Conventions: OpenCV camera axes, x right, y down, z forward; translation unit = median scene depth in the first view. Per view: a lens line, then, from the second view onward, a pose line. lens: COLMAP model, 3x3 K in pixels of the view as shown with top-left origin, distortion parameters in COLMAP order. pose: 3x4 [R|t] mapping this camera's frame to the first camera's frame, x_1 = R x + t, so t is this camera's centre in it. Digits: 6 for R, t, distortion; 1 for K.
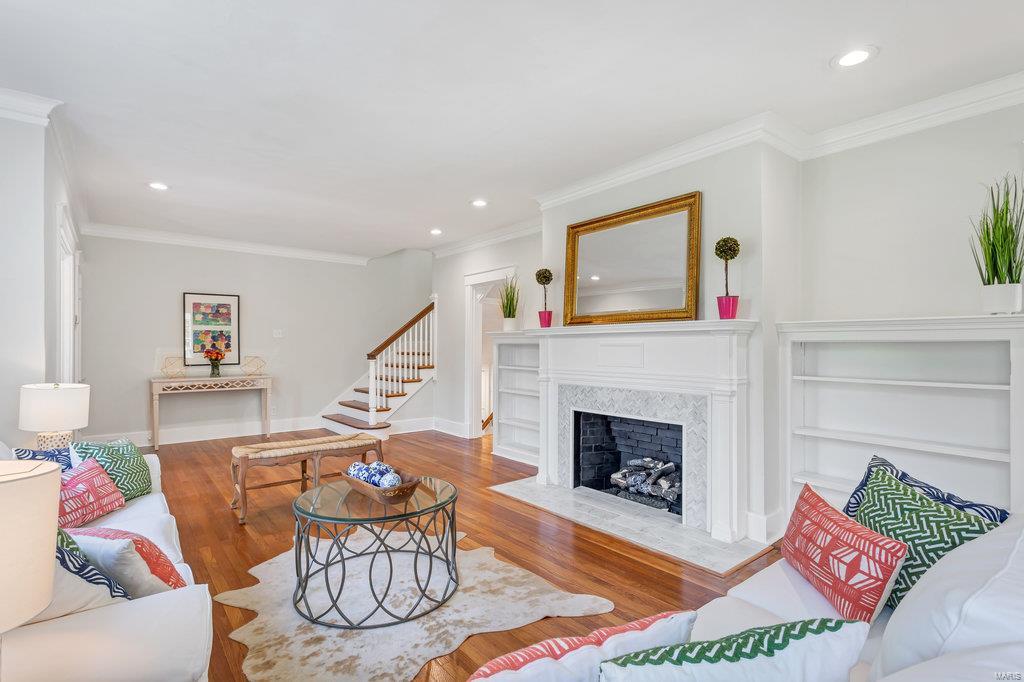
lens RADIAL K [[486.8, 0, 517.9], [0, 486.8, 346.0], [0, 0, 1]] dist [-0.001987, 0.001375]
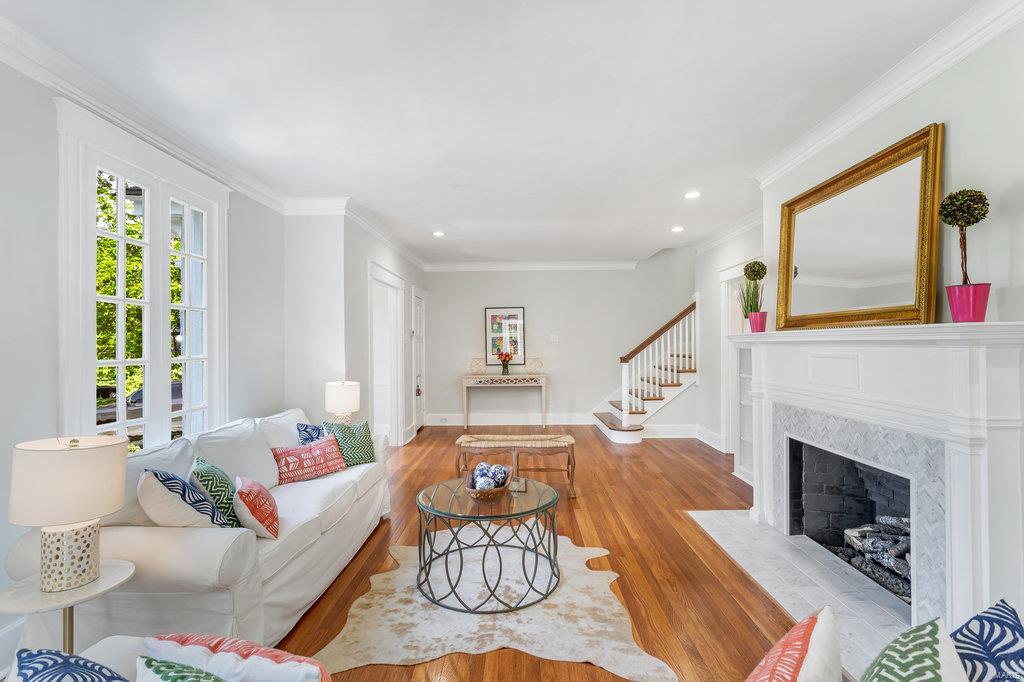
lens RADIAL K [[486.8, 0, 515.7], [0, 486.8, 341.8], [0, 0, 1]] dist [-0.001987, 0.001375]
pose [[0.762632, -0.009620, -0.646761, 0.296320], [0.011136, 0.999936, -0.001743, -0.026217], [0.646737, -0.005873, 0.762690, 0.113886]]
